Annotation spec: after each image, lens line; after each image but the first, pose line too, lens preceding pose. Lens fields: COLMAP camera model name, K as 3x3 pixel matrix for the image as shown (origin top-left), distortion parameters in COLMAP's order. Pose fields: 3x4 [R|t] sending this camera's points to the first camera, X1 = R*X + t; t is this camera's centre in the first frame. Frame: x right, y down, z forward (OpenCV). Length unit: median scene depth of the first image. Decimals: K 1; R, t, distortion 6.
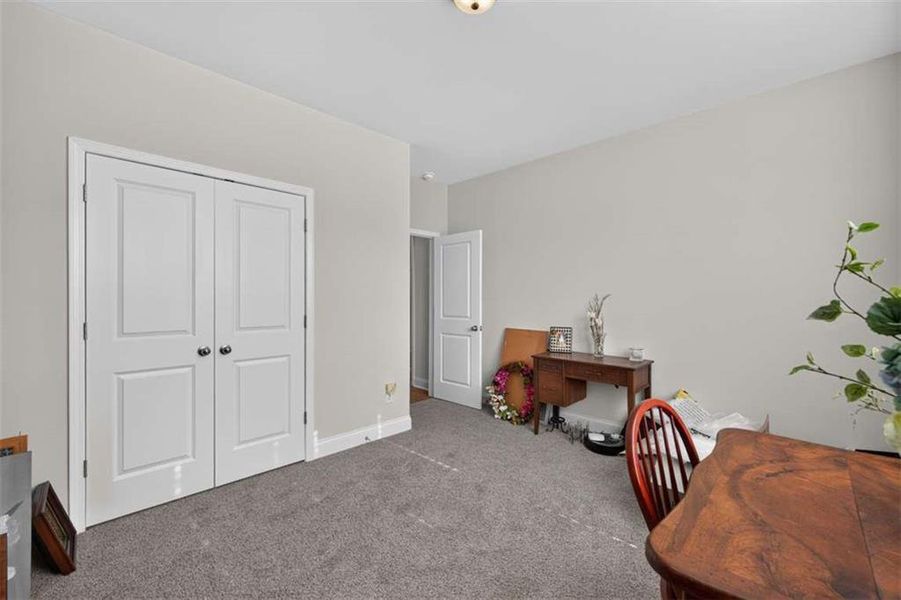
lens RADIAL K [[373.2, 0, 450.6], [0, 373.2, 302.3], [0, 0, 1]] dist [0.003251, 0.000141]
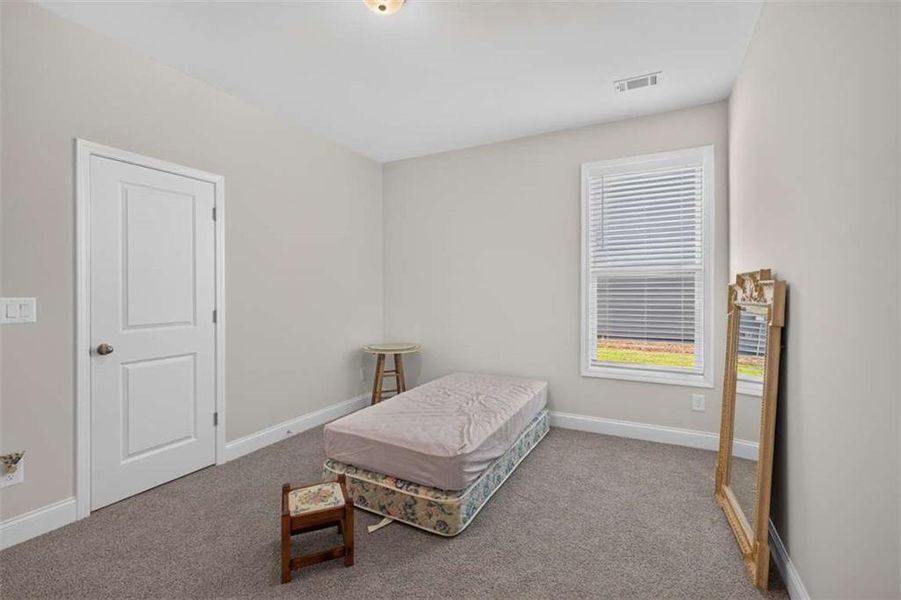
lens RADIAL K [[392.8, 0, 450.4], [0, 392.8, 299.8], [0, 0, 1]] dist [0.003565, 0.000783]
pose [[0.953351, -0.009590, 0.301711, -0.124884], [0.006245, 0.999908, 0.012049, 0.000578], [-0.301798, -0.009603, 0.953323, -0.126174]]
